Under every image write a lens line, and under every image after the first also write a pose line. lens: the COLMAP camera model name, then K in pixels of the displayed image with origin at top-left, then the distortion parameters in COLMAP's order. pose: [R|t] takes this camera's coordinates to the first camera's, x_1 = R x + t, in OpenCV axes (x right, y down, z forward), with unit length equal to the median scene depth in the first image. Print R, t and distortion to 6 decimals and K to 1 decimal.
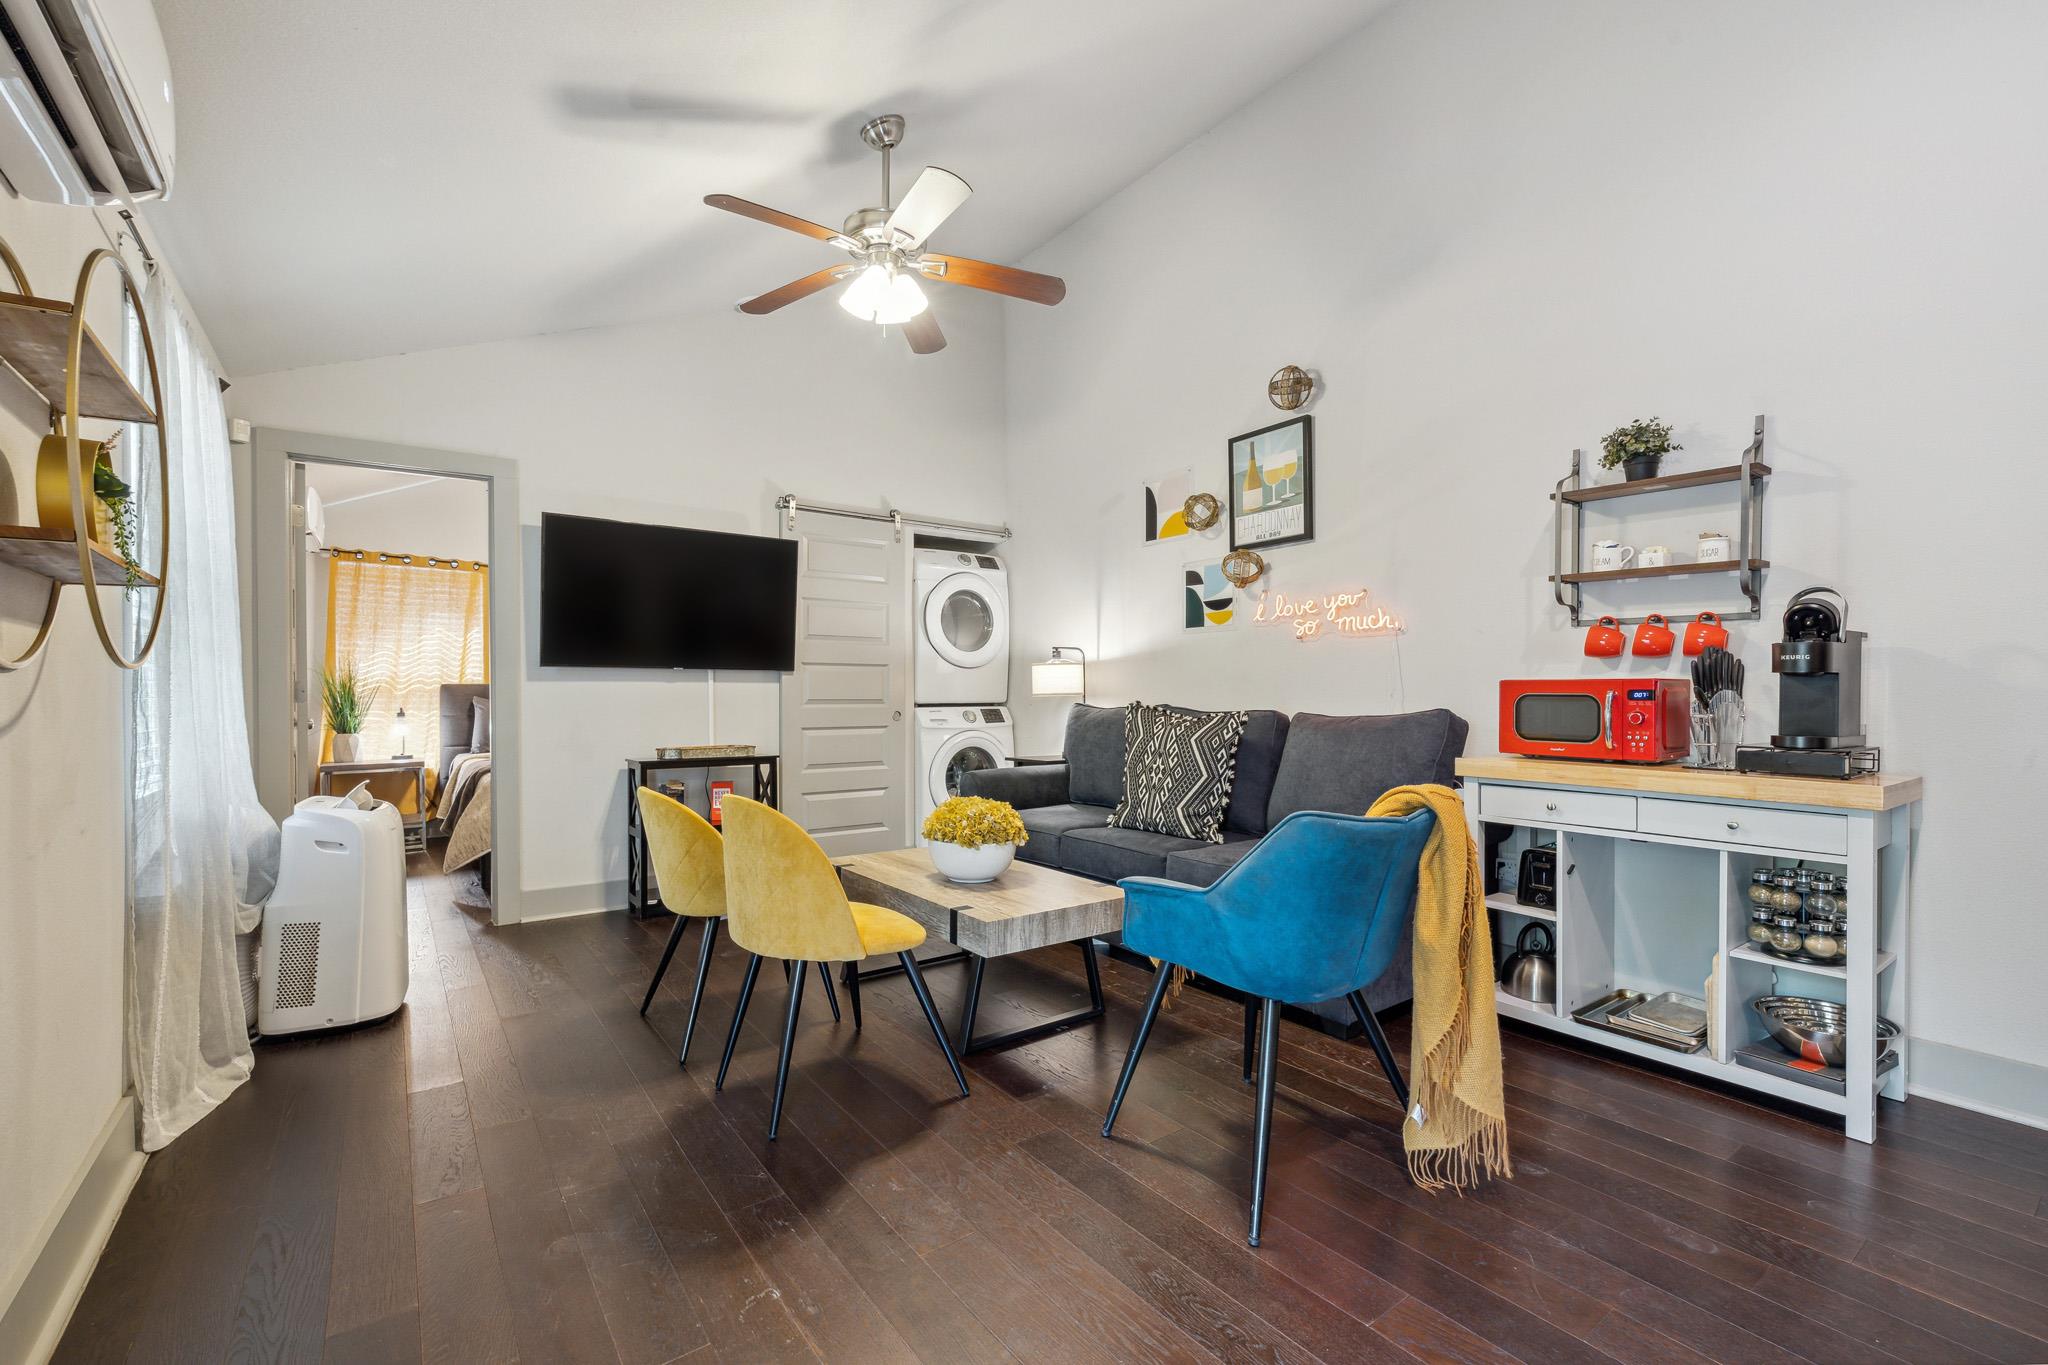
lens RADIAL K [[857.5, 0, 1026.4], [0, 857.5, 685.0], [0, 0, 1]] dist [-0.003218, 0.000098]
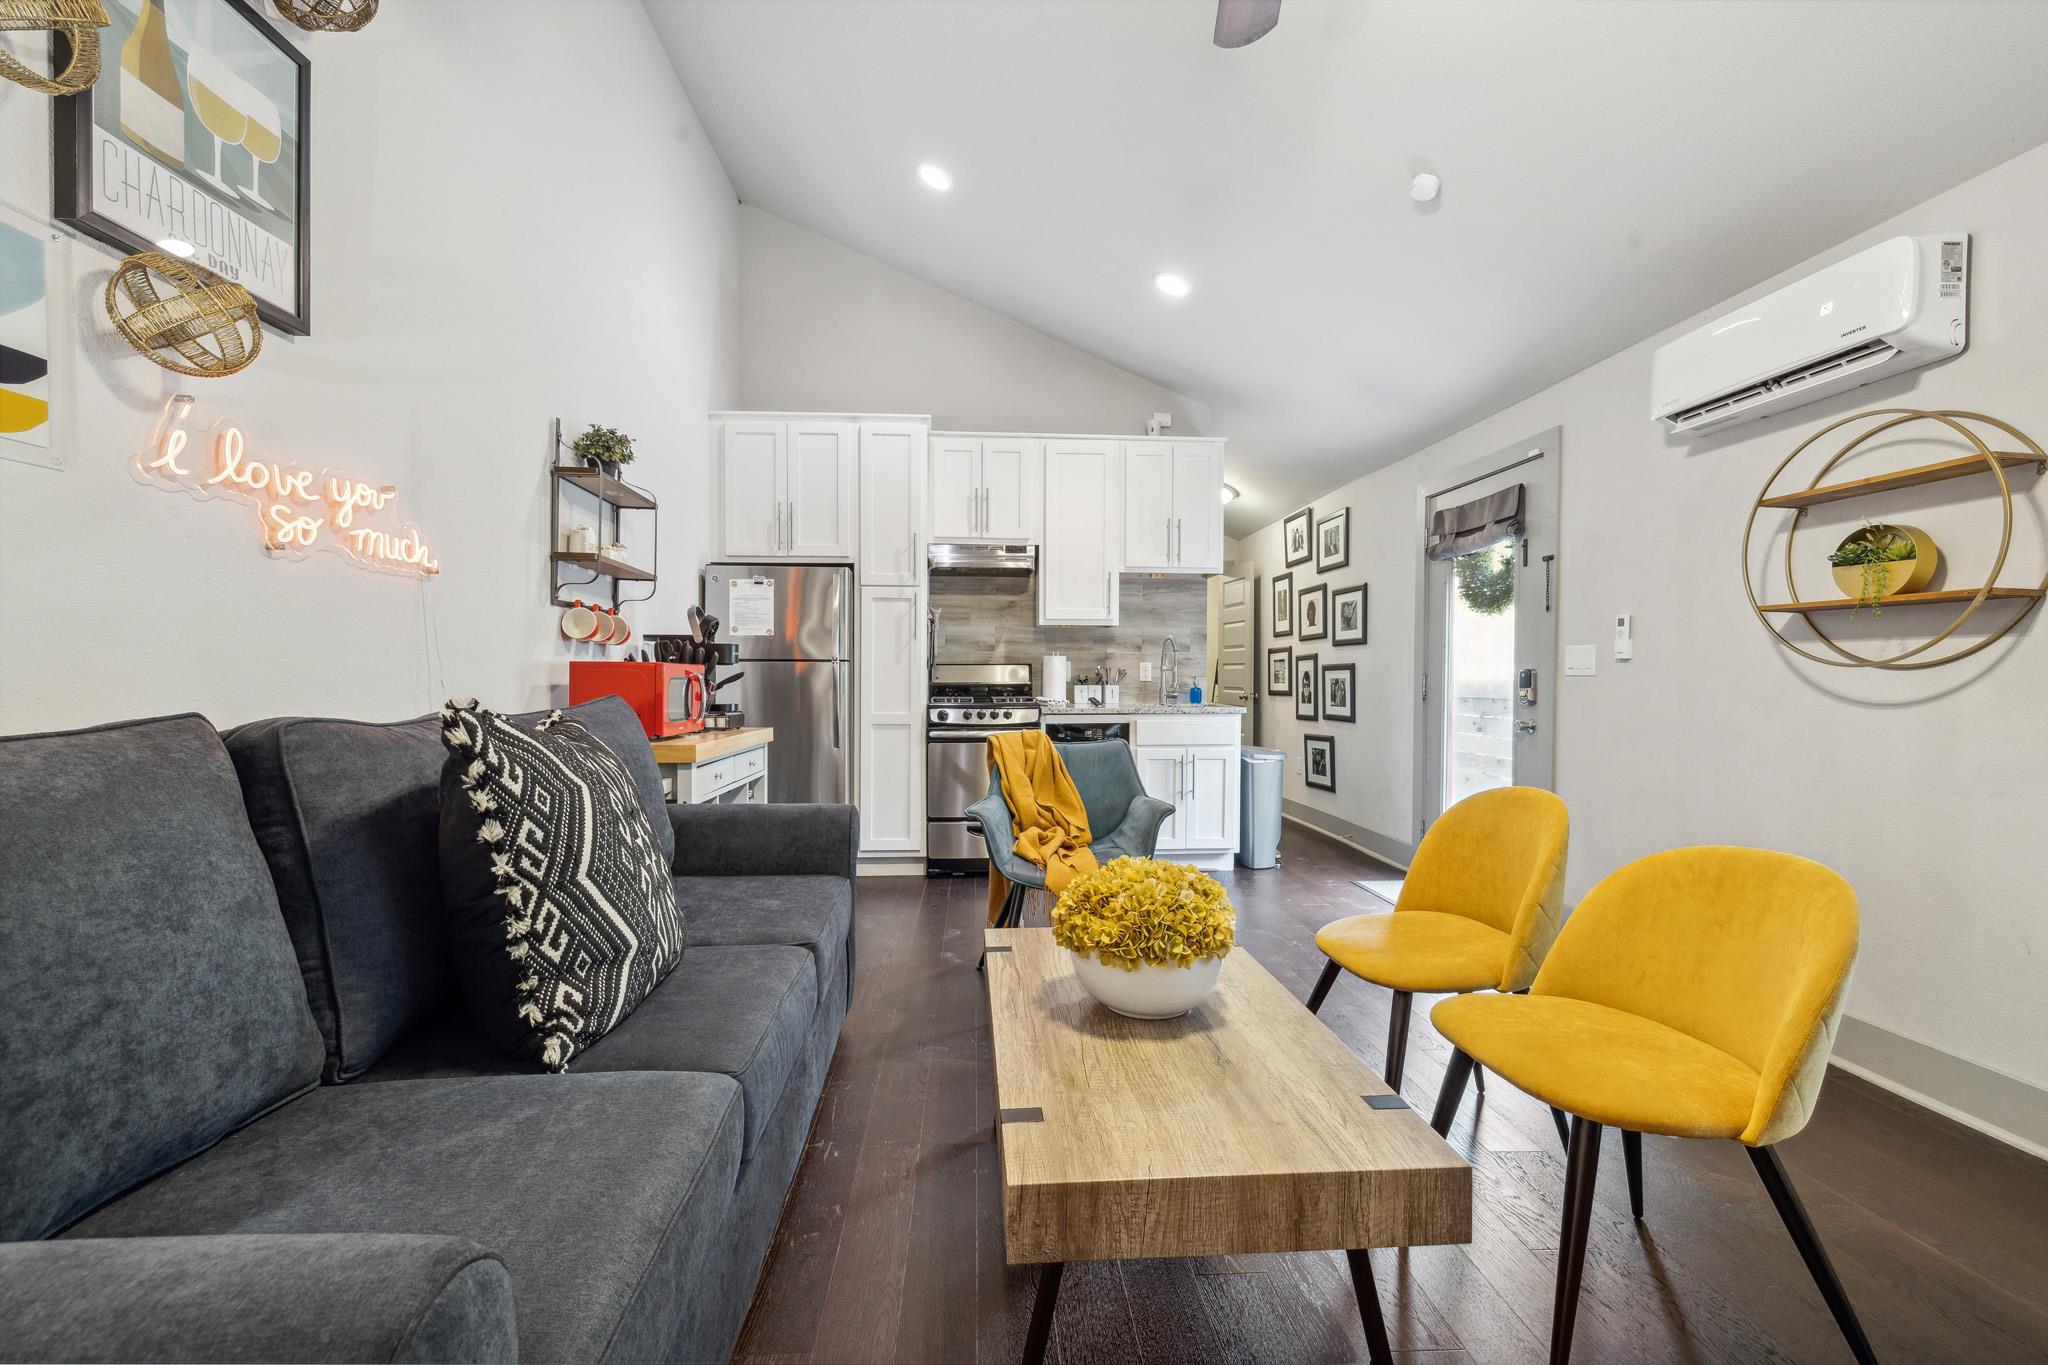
lens RADIAL K [[857.5, 0, 1004.3], [0, 857.5, 682.1], [0, 0, 1]] dist [-0.003218, 0.000098]
pose [[-0.818446, -0.000903, 0.574583, -0.226222], [-0.002394, 0.999995, -0.001838, 0.012484], [-0.574579, -0.002879, -0.818444, 1.124064]]
